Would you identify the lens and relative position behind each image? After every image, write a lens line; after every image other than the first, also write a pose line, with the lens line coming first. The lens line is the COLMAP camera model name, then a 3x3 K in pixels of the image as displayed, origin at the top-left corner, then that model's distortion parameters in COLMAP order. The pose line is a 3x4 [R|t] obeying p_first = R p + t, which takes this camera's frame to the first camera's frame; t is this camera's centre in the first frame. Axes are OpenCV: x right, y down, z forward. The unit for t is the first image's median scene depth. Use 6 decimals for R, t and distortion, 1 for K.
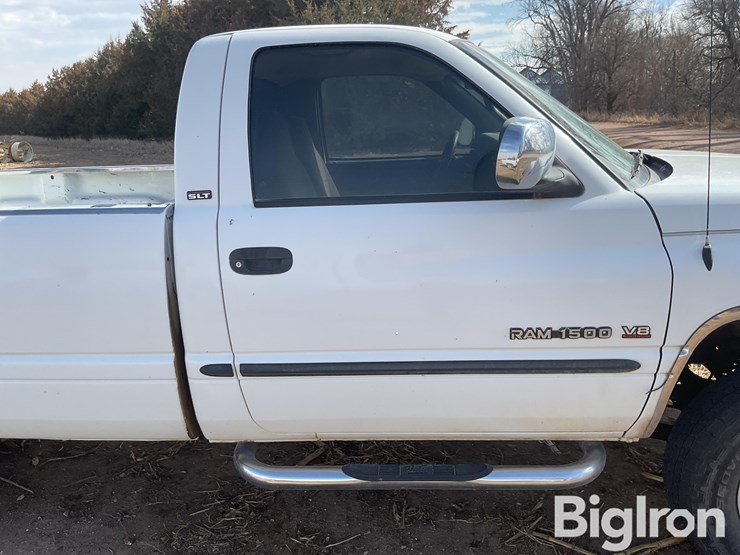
lens RADIAL K [[611.7, 0, 368.9], [0, 611.7, 277.9], [0, 0, 1]] dist [0.075331, -0.148198]
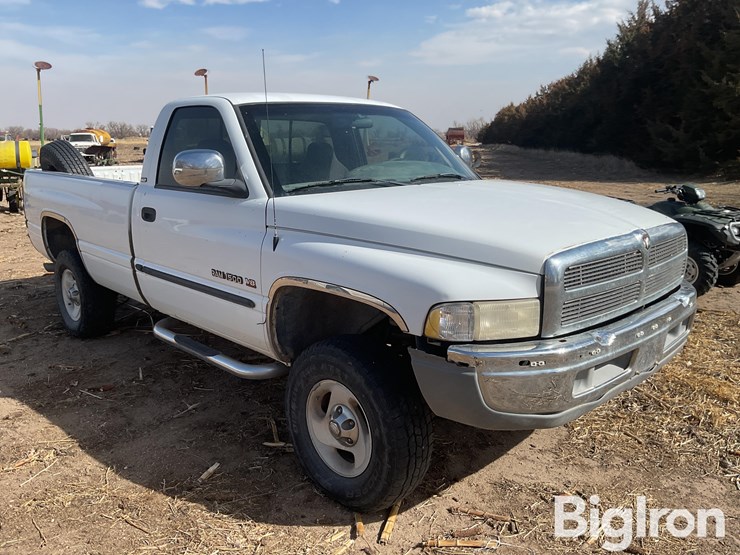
lens RADIAL K [[615.3, 0, 370.0], [0, 615.3, 277.5], [0, 0, 1]] dist [0.056239, -0.120331]
pose [[0.736639, 0.181737, -0.651409, 1.651780], [-0.195684, 0.979291, 0.051926, -0.070595], [0.647356, 0.089220, 0.756947, -0.036372]]
